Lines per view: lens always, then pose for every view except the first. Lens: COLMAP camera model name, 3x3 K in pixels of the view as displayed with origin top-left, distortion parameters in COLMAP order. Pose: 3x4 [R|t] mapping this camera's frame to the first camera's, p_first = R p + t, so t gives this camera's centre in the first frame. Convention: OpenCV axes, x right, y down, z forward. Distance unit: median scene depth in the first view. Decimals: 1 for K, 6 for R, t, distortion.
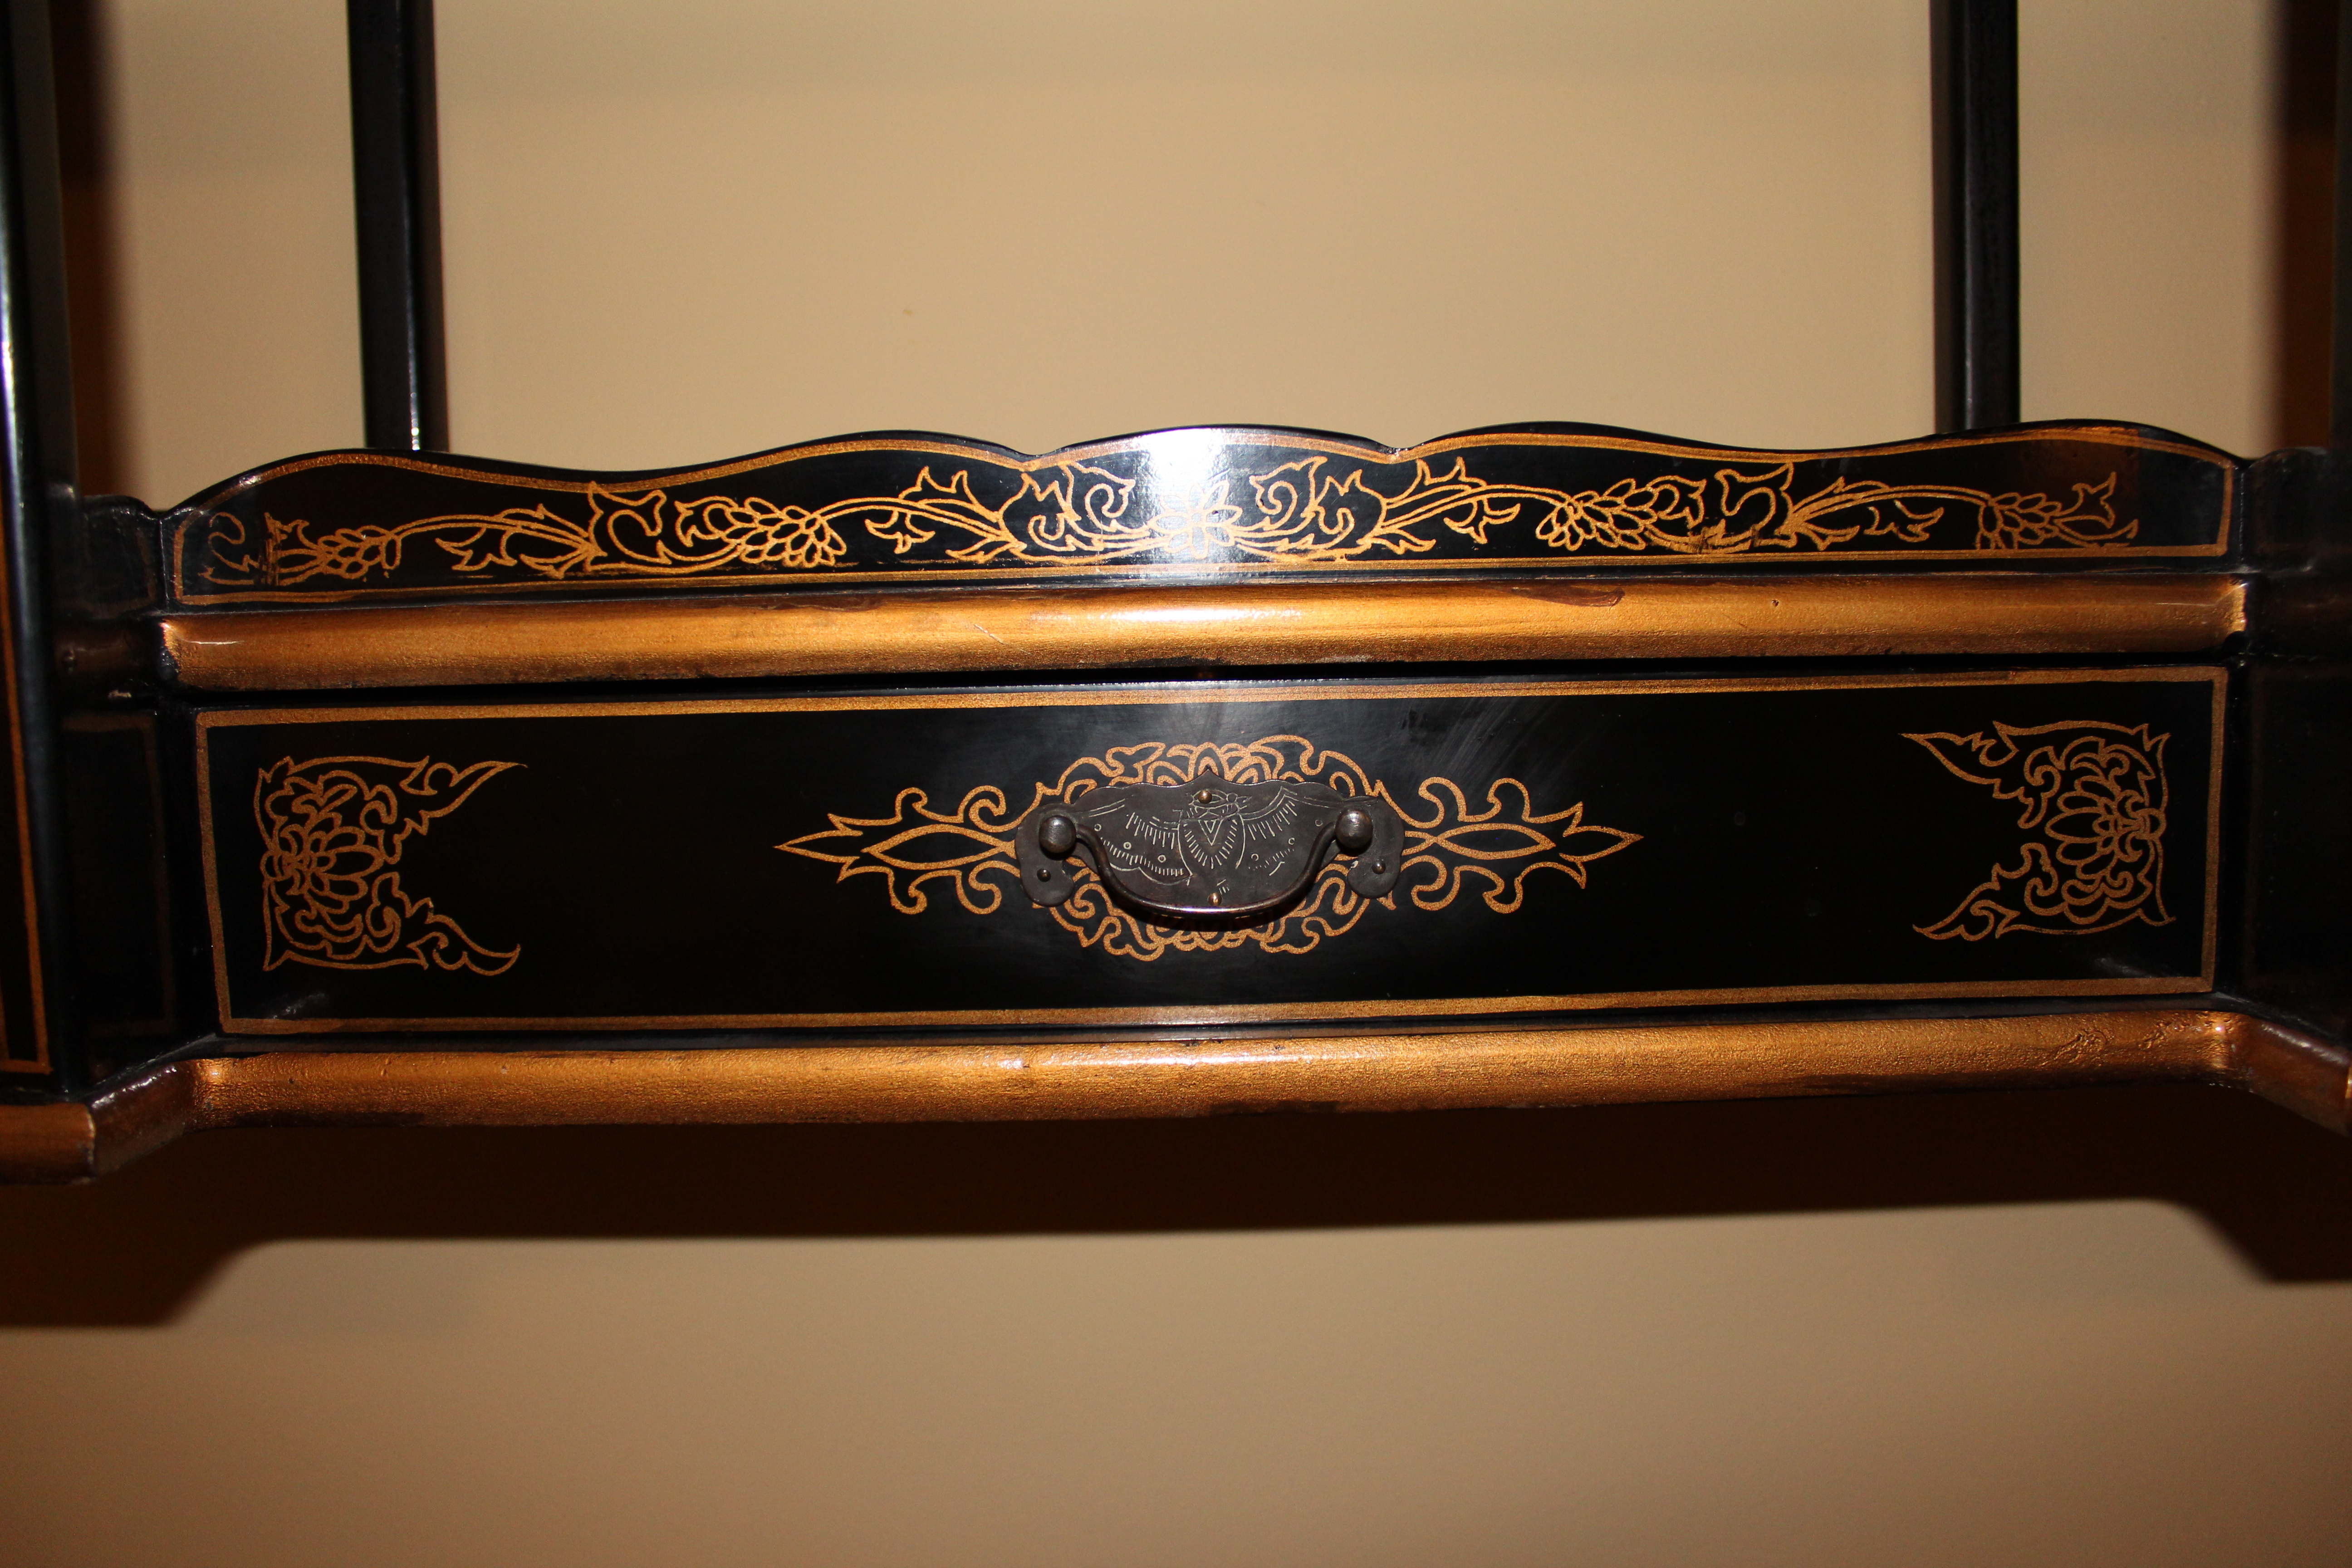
lens RADIAL K [[2002.9, 0, 1177.2], [0, 2002.9, 778.0], [0, 0, 1]] dist [-0.181427, 0.137469]
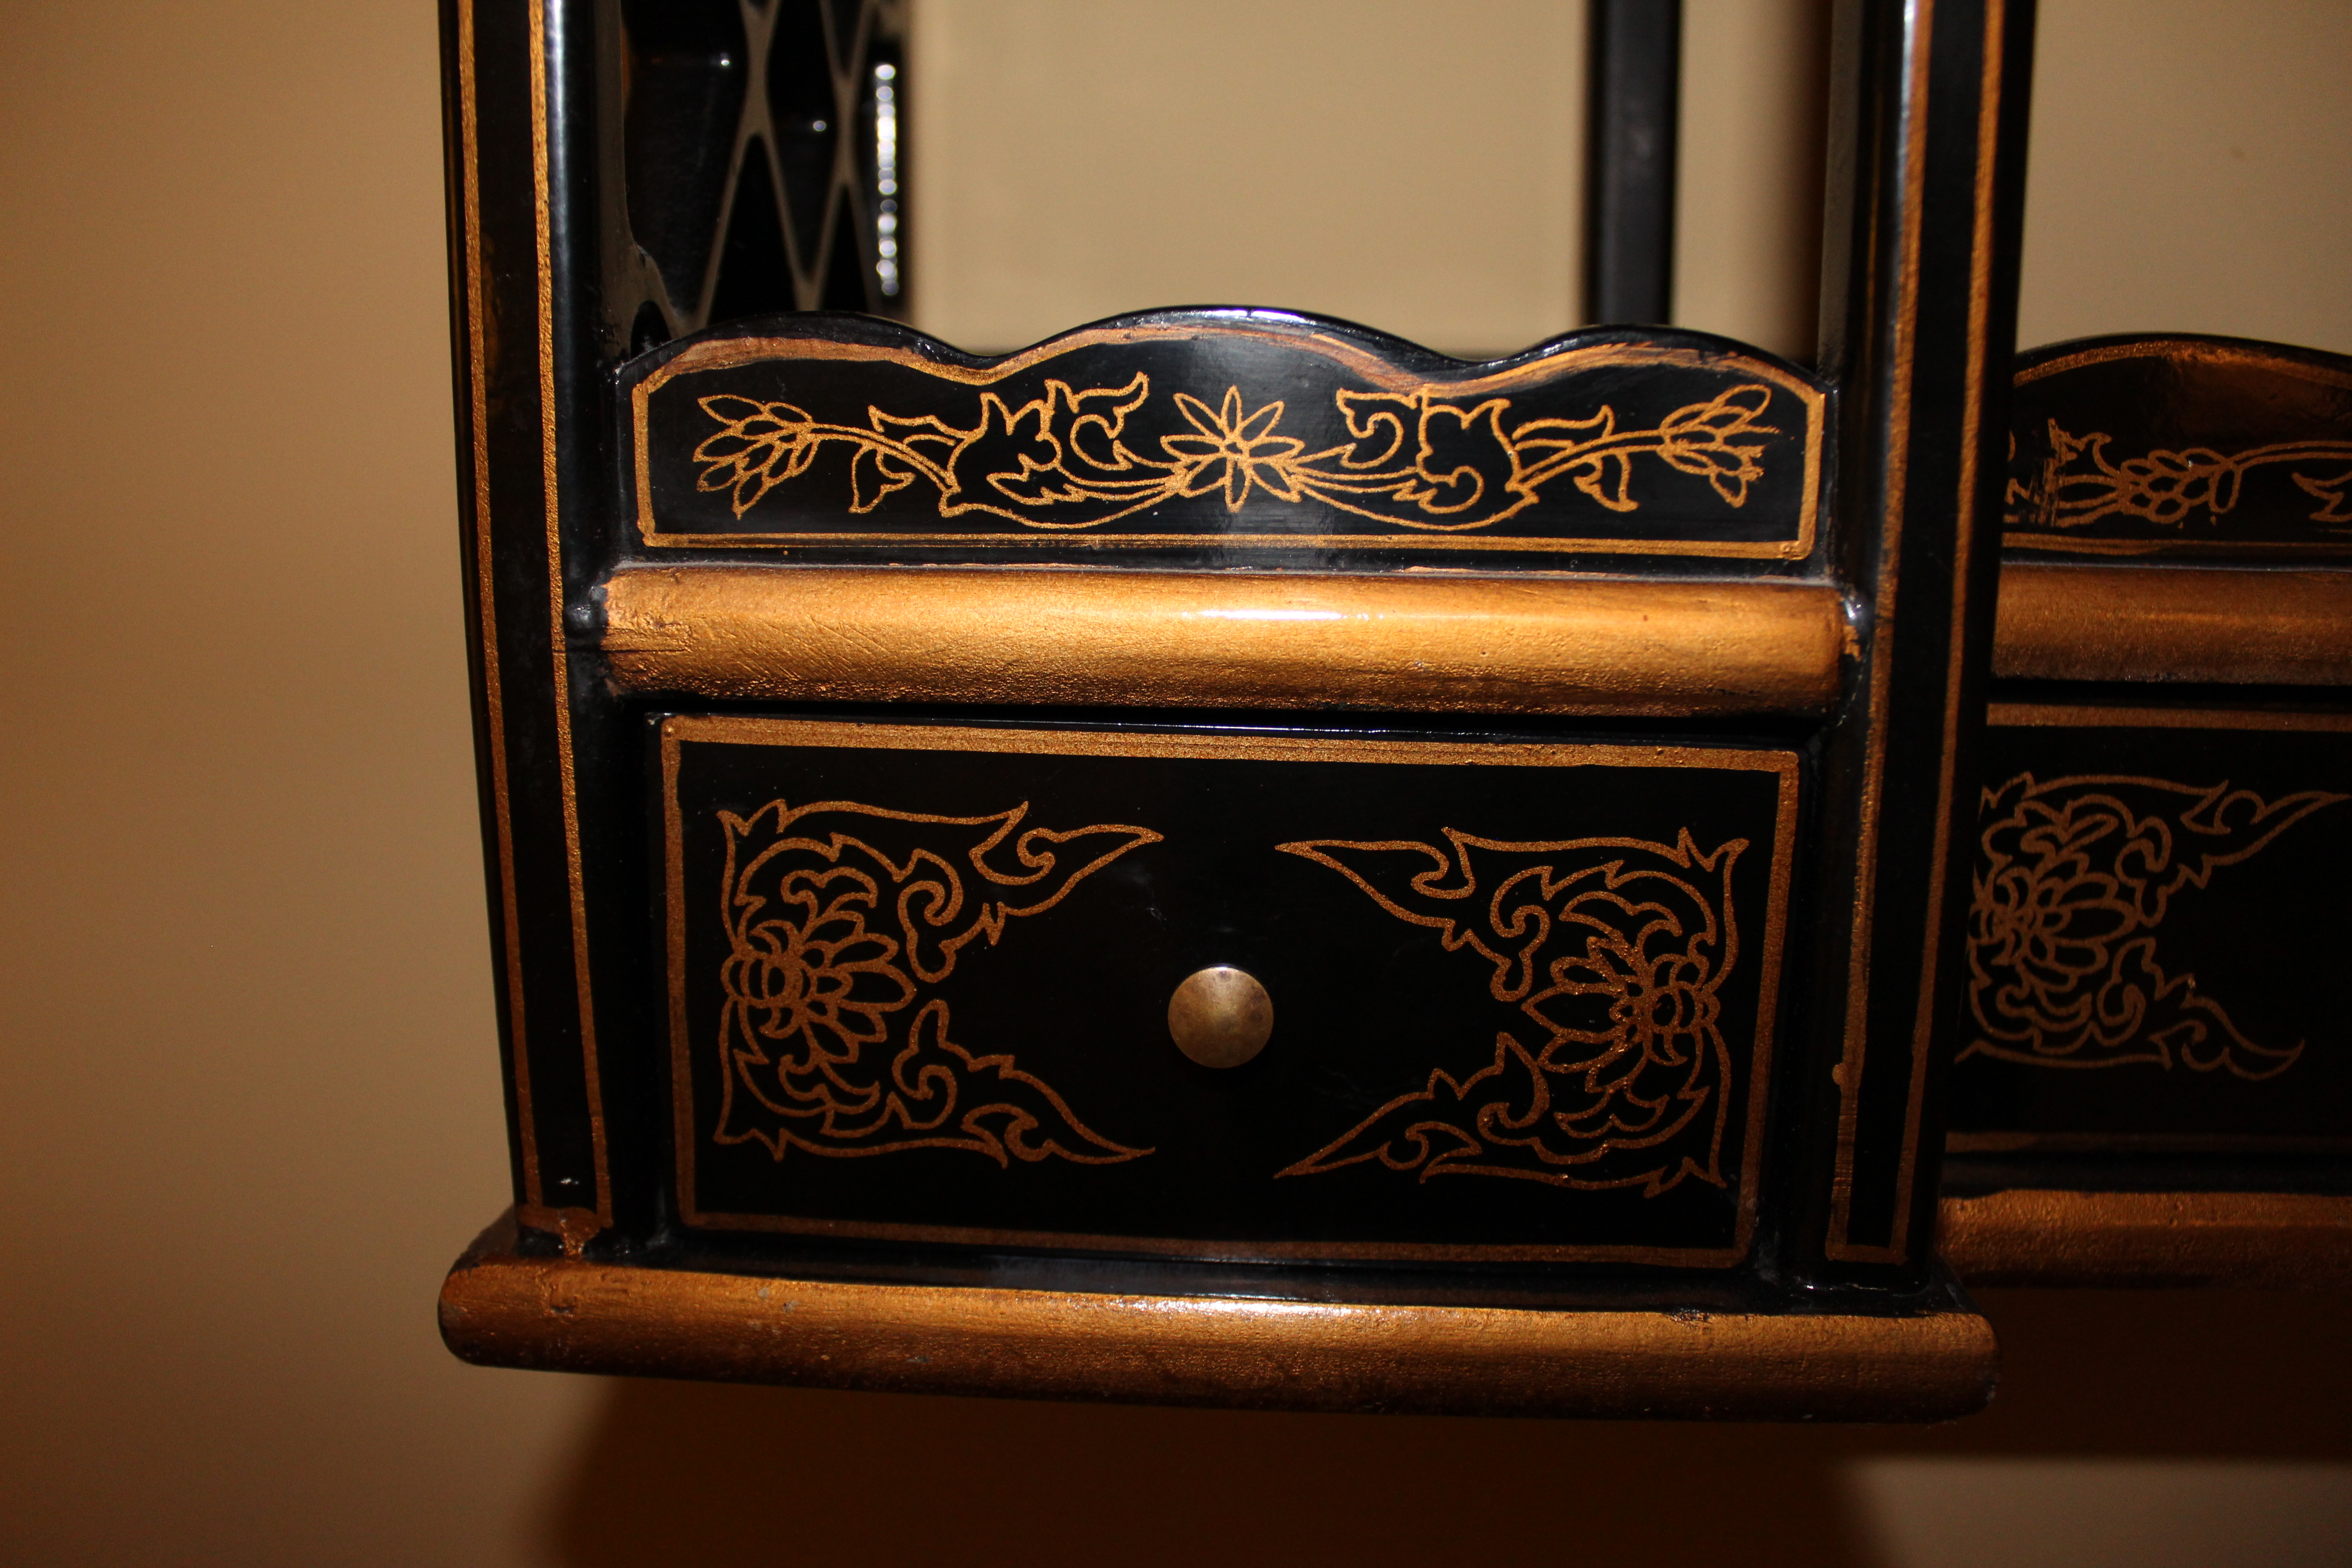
lens RADIAL K [[2002.9, 0, 1099.8], [0, 2002.9, 778.2], [0, 0, 1]] dist [-0.181427, 0.137469]
pose [[0.997981, 0.040393, -0.049013, -0.765603], [-0.035374, 0.994432, 0.099269, -0.066675], [0.052749, -0.097335, 0.993853, 0.295506]]
